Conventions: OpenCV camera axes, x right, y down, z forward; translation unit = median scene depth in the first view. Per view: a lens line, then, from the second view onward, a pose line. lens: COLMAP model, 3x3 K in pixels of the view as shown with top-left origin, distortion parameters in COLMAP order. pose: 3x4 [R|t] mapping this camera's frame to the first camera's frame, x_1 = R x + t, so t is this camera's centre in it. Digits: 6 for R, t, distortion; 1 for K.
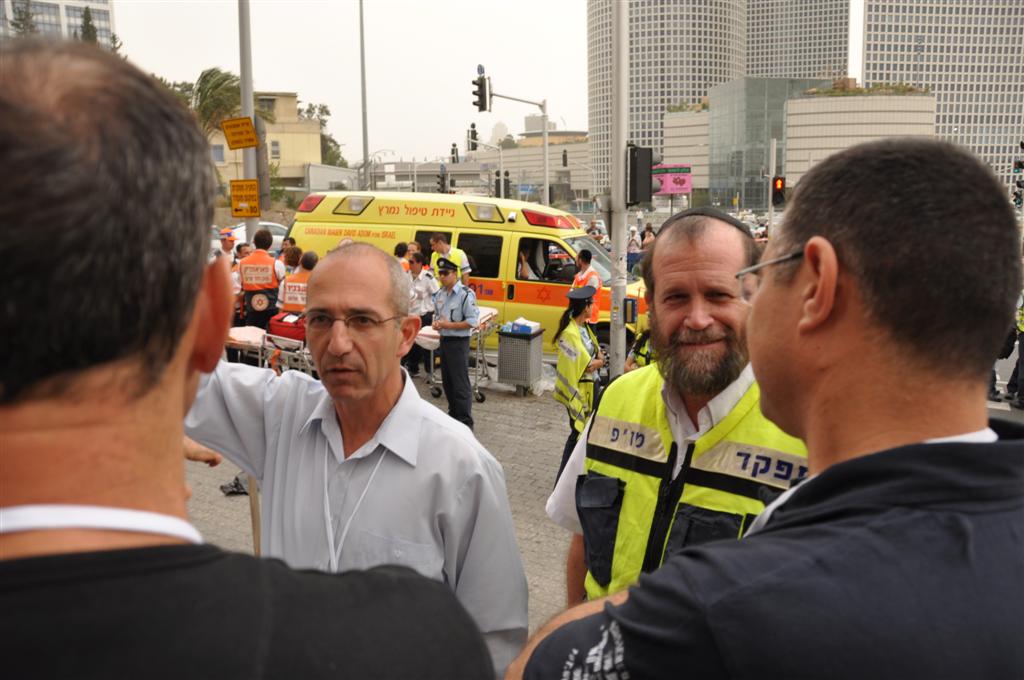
lens RADIAL K [[799.7, 0, 511.3], [0, 799.7, 343.5], [0, 0, 1]] dist [-0.165321, 0.126119]
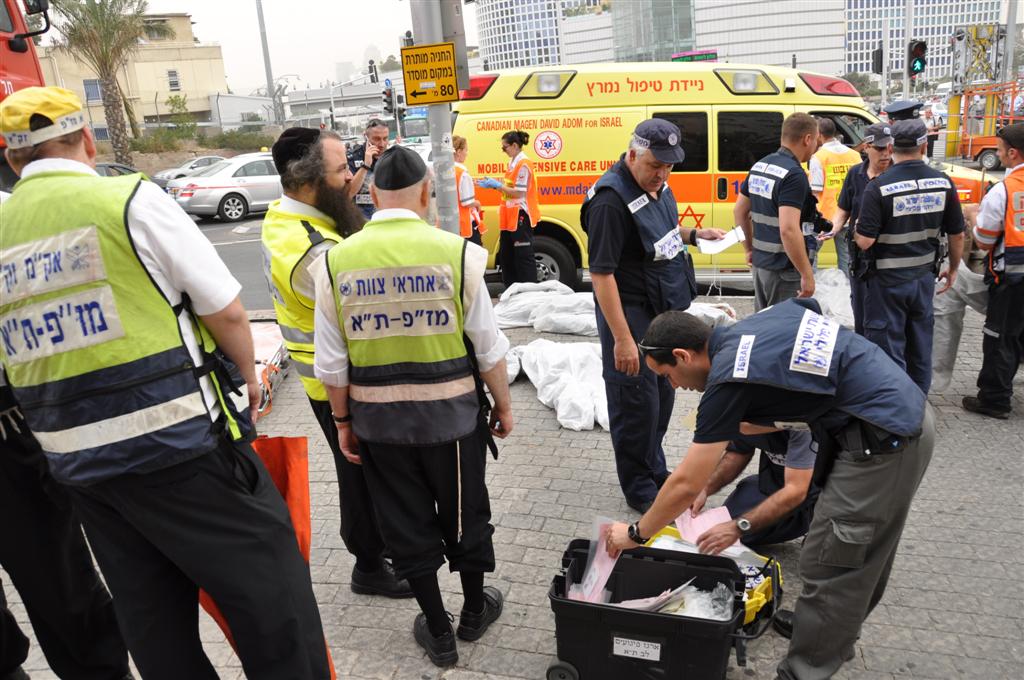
lens RADIAL K [[824.1, 0, 510.7], [0, 824.1, 341.7], [0, 0, 1]] dist [-0.156236, 0.137010]
pose [[0.986494, -0.110120, 0.121258, -0.345664], [0.099585, 0.990971, 0.089774, -0.017011], [-0.130049, -0.076486, 0.988553, 0.278738]]
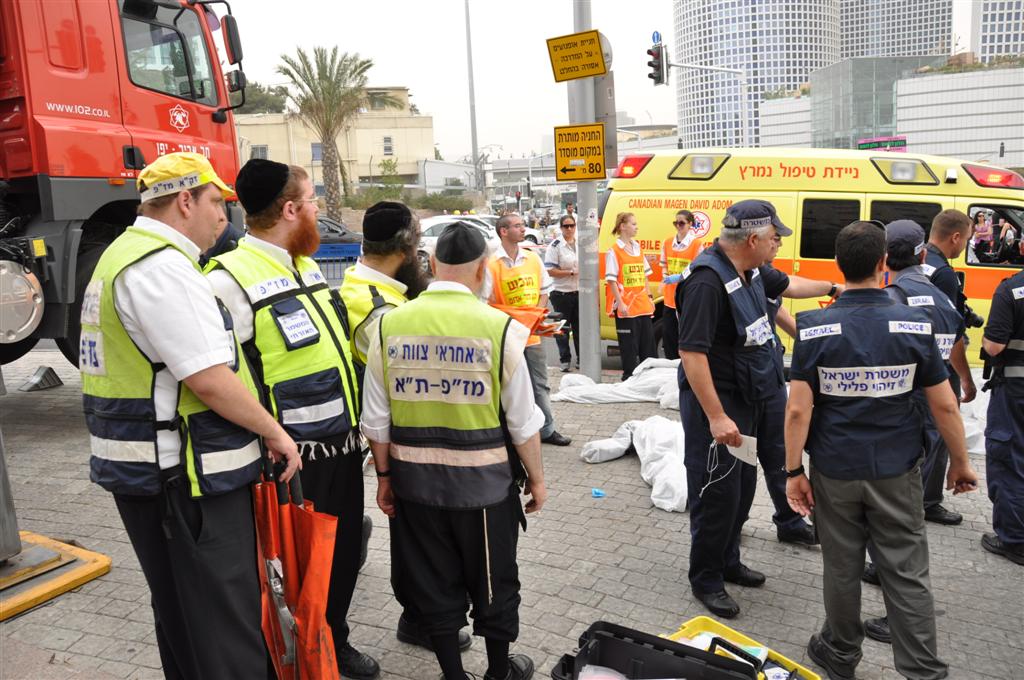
lens RADIAL K [[799.7, 0, 511.3], [0, 799.7, 343.5], [0, 0, 1]] dist [-0.165321, 0.126119]
pose [[0.995091, -0.019822, -0.096957, -0.305597], [0.019847, 0.999803, -0.000709, -0.017614], [0.096952, -0.001218, 0.995288, 0.278269]]
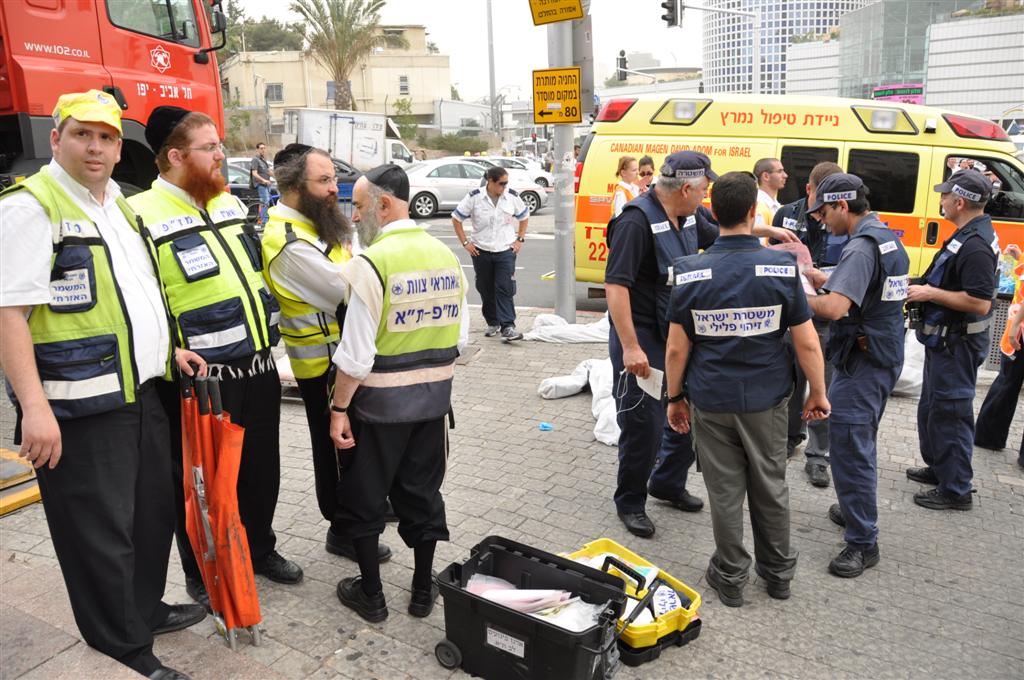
lens RADIAL K [[799.7, 0, 511.3], [0, 799.7, 343.5], [0, 0, 1]] dist [-0.165321, 0.126119]
pose [[0.992633, 0.007612, -0.120921, -0.267672], [0.000911, 0.997527, 0.070272, -0.014711], [0.121157, -0.069864, 0.990172, 0.264016]]
